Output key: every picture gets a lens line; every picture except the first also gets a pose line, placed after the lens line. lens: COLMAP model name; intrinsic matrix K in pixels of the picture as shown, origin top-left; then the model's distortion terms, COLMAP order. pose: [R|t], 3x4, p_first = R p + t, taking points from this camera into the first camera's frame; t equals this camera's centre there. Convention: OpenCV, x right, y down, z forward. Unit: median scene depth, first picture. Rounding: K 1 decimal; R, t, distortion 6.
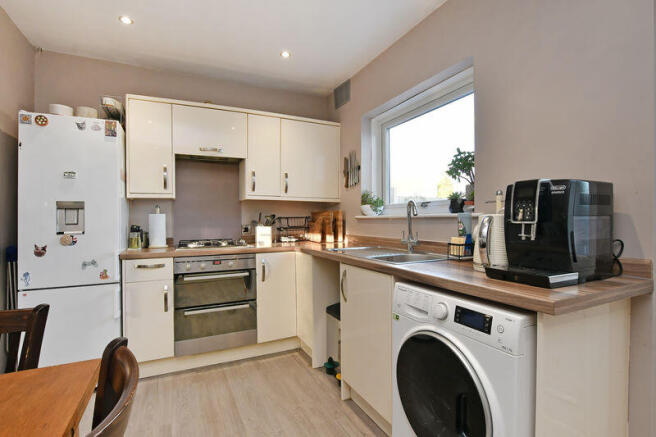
lens RADIAL K [[319.7, 0, 328.0], [0, 319.7, 218.5], [0, 0, 1]] dist [0.000049, 0.000002]
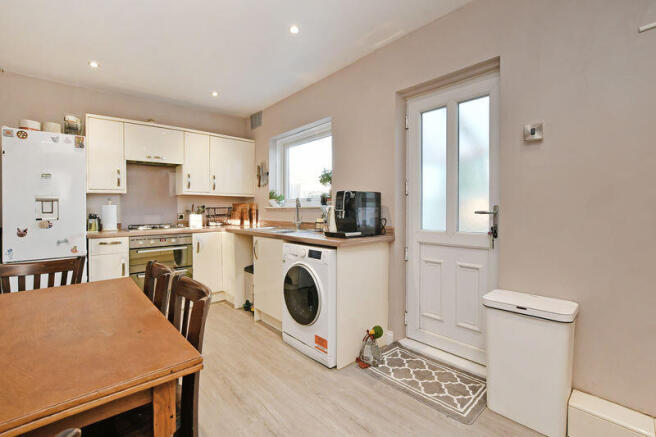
lens RADIAL K [[286.3, 0, 336.3], [0, 286.3, 208.6], [0, 0, 1]] dist [-0.024487, -0.000079]
pose [[0.952536, 0.000437, 0.304427, -0.001970], [-0.000239, 1.000000, -0.000687, 0.001309], [-0.304427, 0.000582, 0.952535, -0.399874]]
